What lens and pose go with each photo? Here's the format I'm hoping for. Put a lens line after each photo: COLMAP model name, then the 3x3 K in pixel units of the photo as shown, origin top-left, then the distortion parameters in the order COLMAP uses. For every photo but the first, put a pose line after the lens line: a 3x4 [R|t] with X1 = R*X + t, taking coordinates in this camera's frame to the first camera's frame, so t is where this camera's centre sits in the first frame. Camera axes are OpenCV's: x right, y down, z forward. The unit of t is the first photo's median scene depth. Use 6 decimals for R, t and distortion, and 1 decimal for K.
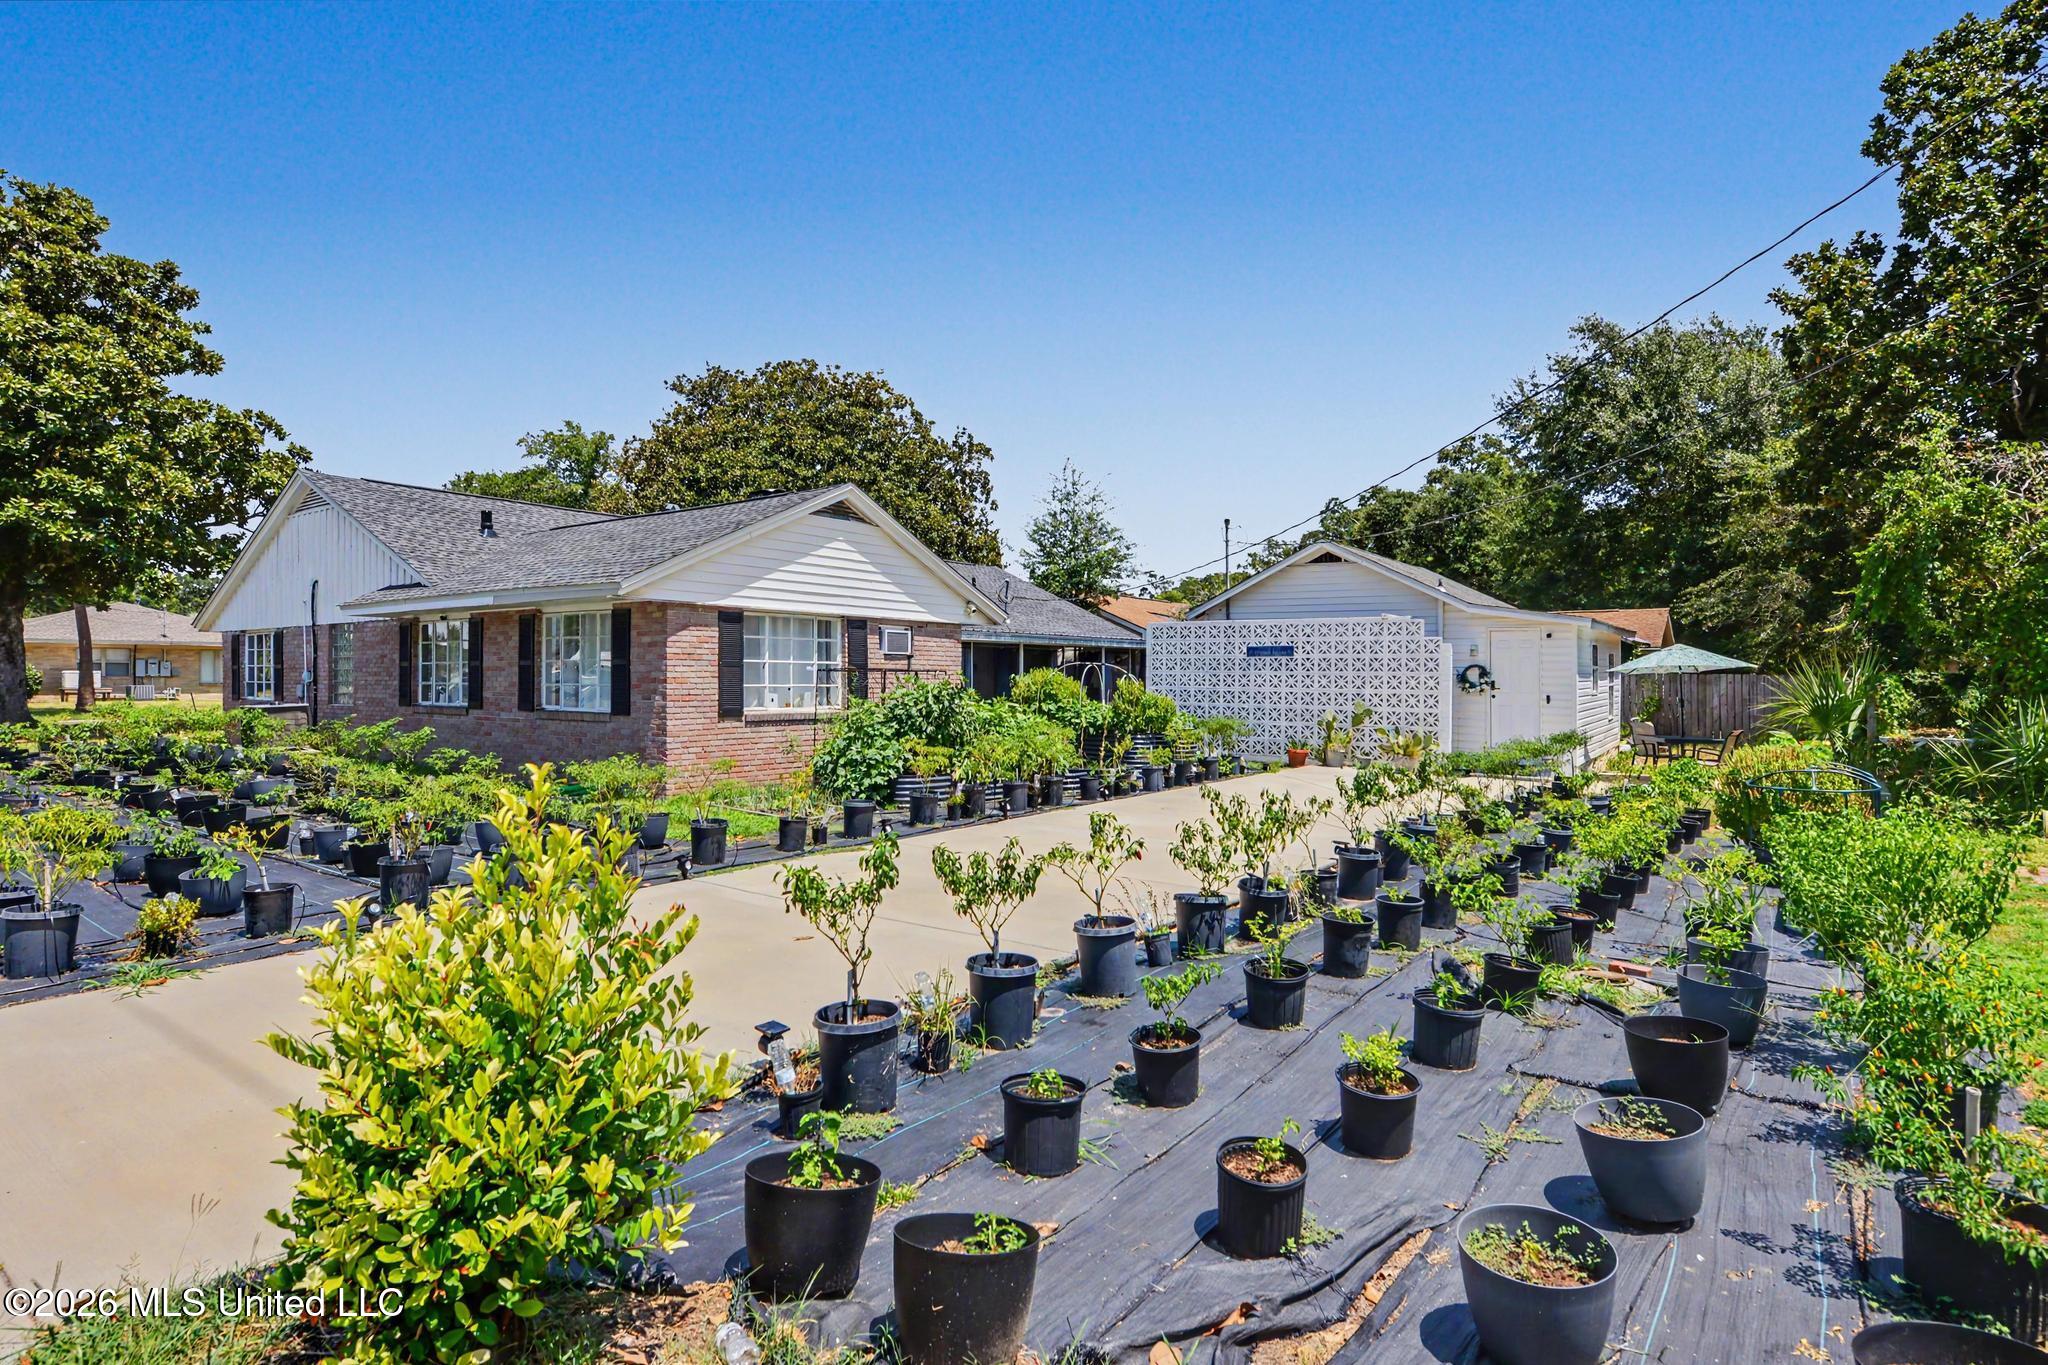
lens RADIAL K [[1099.9, 0, 1021.7], [0, 1099.9, 681.2], [0, 0, 1]] dist [-0.001036, -0.000305]
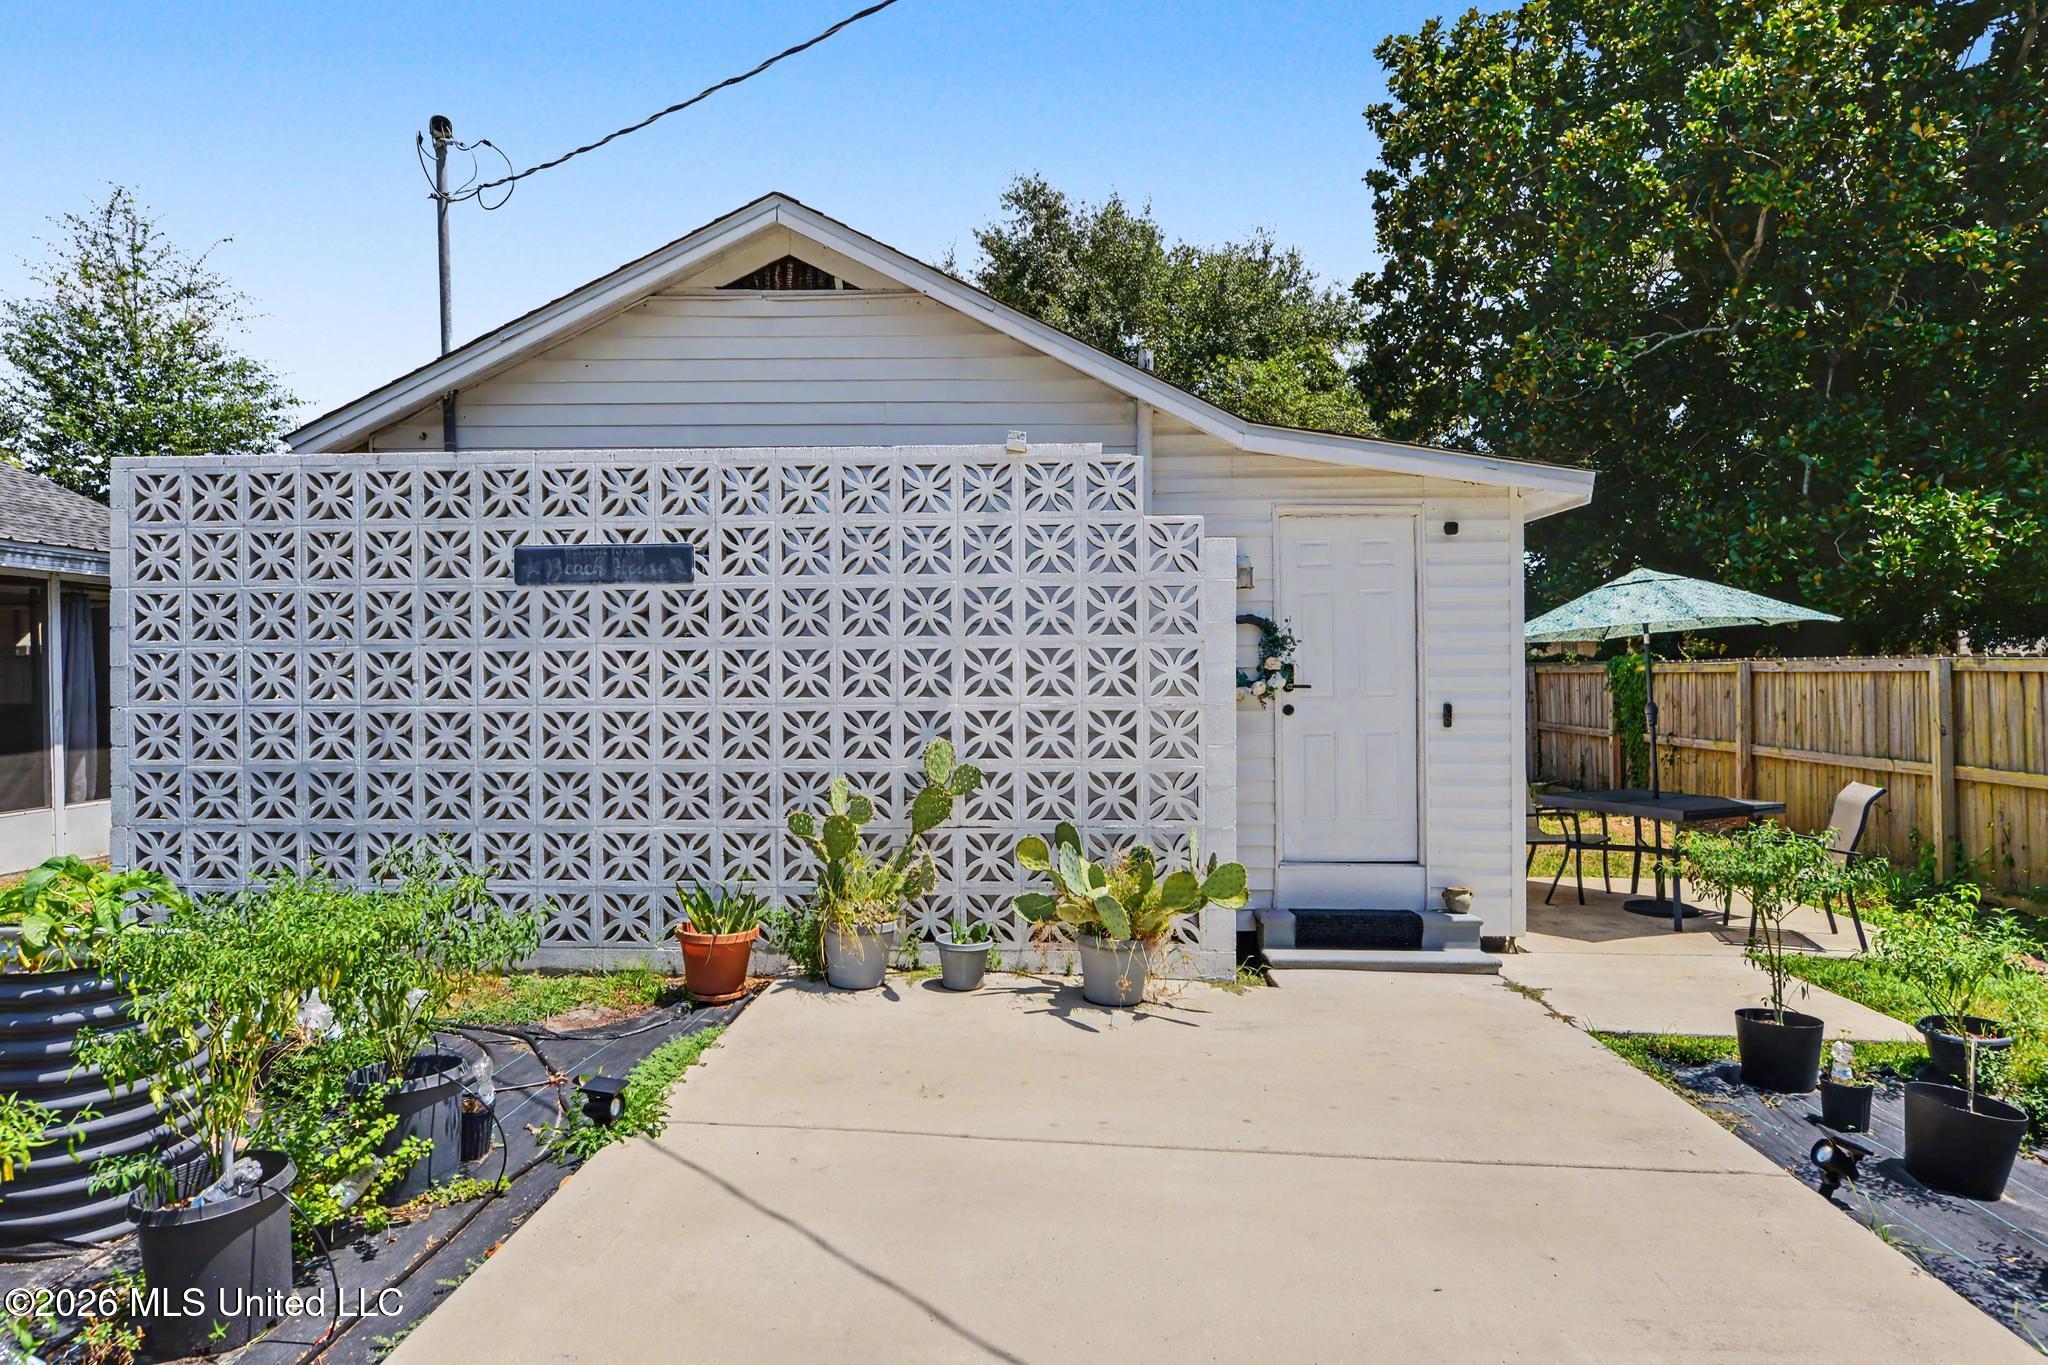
lens RADIAL K [[1196.8, 0, 1019.9], [0, 1196.8, 678.7], [0, 0, 1]] dist [-0.004894, -0.000242]
pose [[0.841763, -0.014813, 0.539644, 0.153987], [0.016190, 0.999867, 0.002192, 0.002070], [-0.539605, 0.006892, 0.841890, 0.703200]]
